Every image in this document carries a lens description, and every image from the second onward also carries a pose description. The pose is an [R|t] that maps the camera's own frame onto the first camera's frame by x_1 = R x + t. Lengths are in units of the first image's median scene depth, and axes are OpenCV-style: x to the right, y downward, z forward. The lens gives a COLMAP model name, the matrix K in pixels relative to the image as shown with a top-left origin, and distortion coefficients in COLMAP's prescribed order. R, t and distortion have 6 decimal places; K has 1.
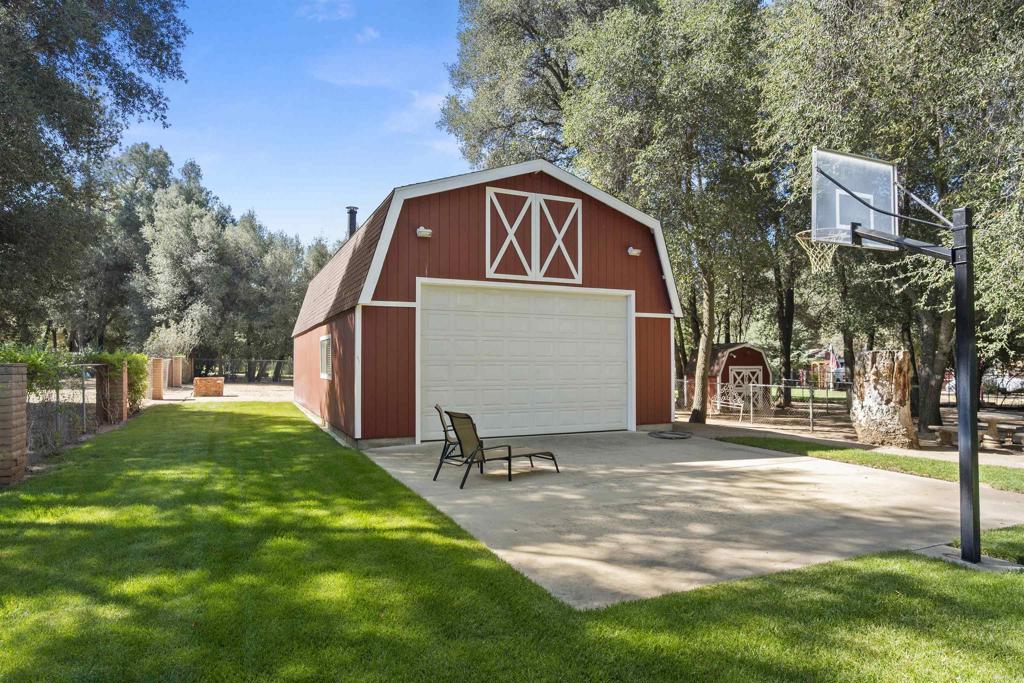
lens RADIAL K [[589.9, 0, 511.4], [0, 589.9, 347.7], [0, 0, 1]] dist [-0.001329, 0.000988]
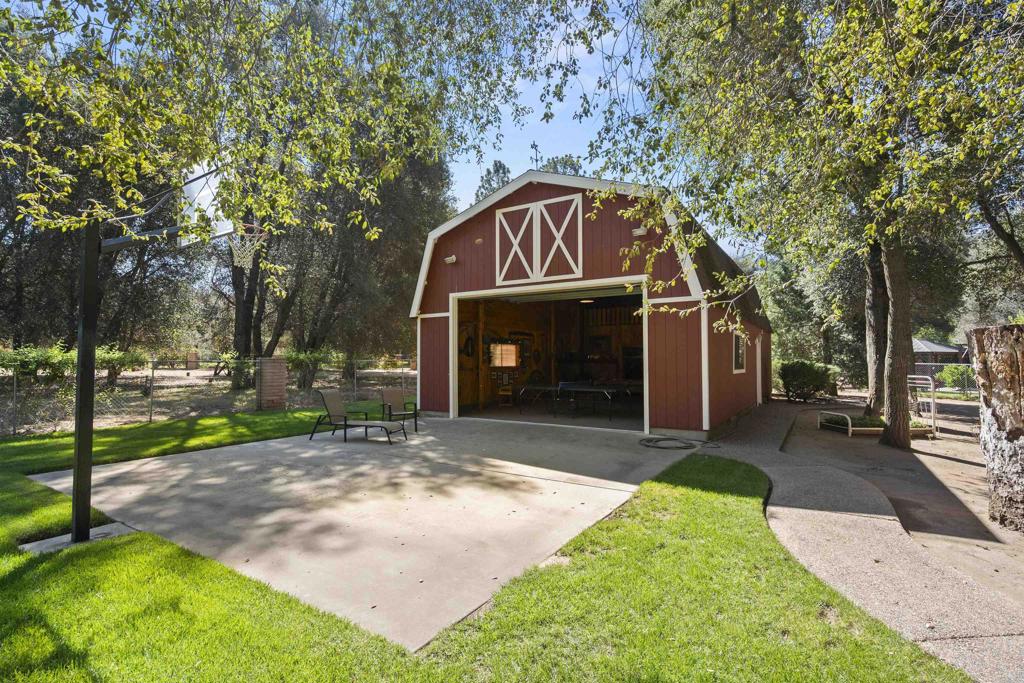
lens RADIAL K [[490.7, 0, 511.9], [0, 490.7, 344.9], [0, 0, 1]] dist [0.001871, 0.000065]
pose [[0.532479, -0.029191, -0.845940, 0.744564], [0.018769, 0.999567, -0.022677, 0.022267], [0.846235, -0.003802, 0.532796, 0.452446]]
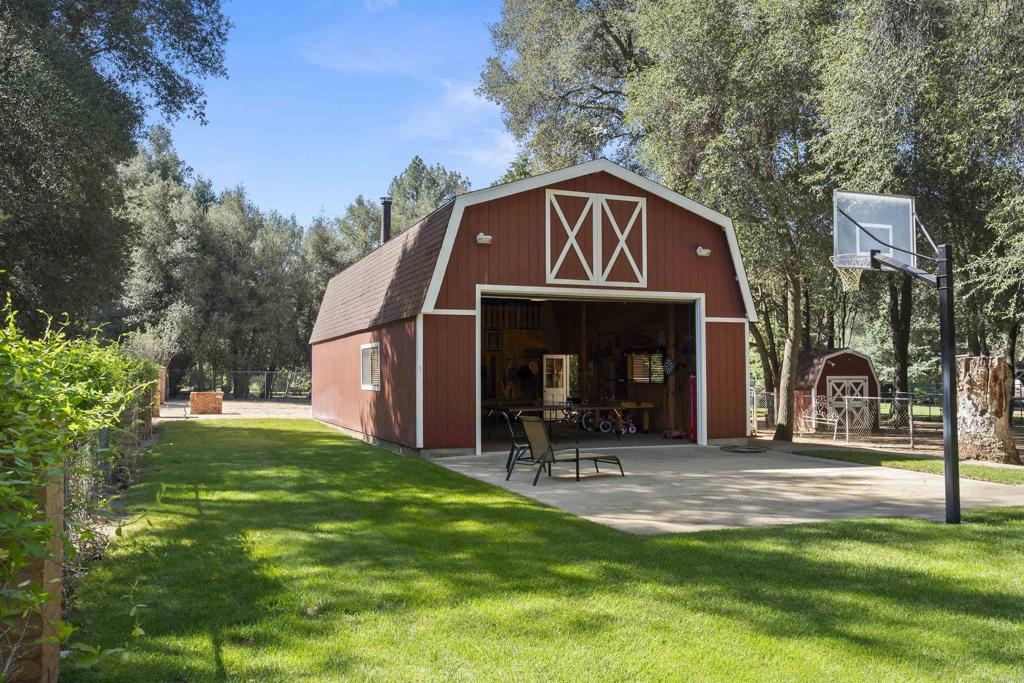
lens RADIAL K [[822.2, 0, 515.3], [0, 822.2, 339.1], [0, 0, 1]] dist [0.001248, -0.003810]
pose [[0.998835, -0.005698, -0.047922, -0.027169], [0.004827, 0.999821, -0.018281, -0.002978], [0.048017, 0.018028, 0.998684, -0.312200]]
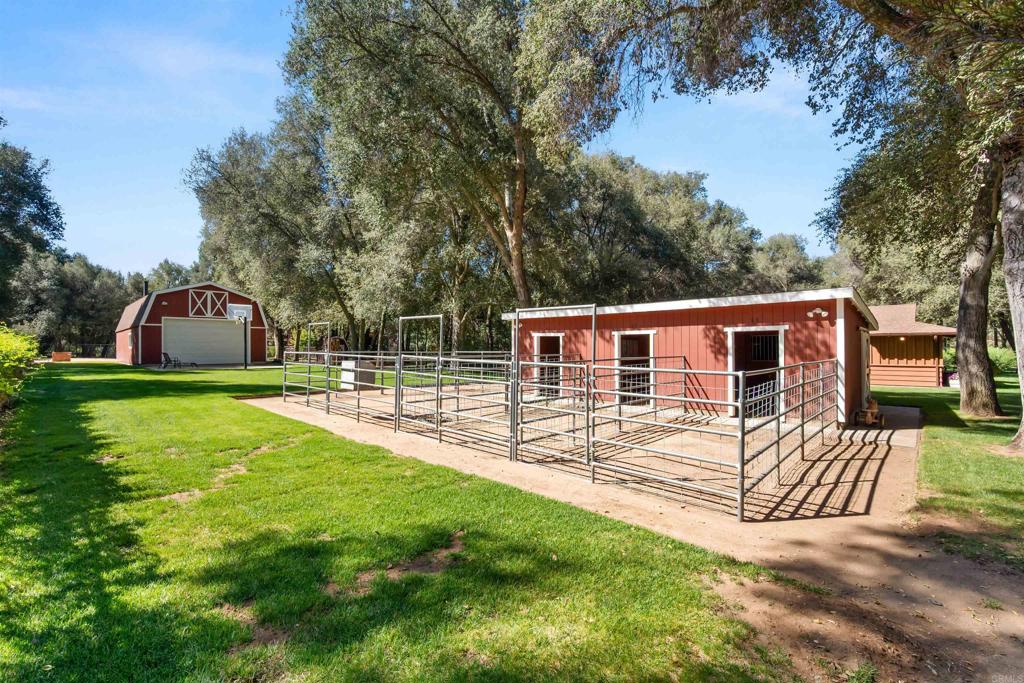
lens RADIAL K [[434.0, 0, 515.0], [0, 434.0, 346.9], [0, 0, 1]] dist [-0.000285, -0.000445]
pose [[0.926569, -0.002864, 0.376115, 0.673771], [-0.004824, 0.999798, 0.019497, -0.004465], [-0.376095, -0.019879, 0.926368, -1.785104]]
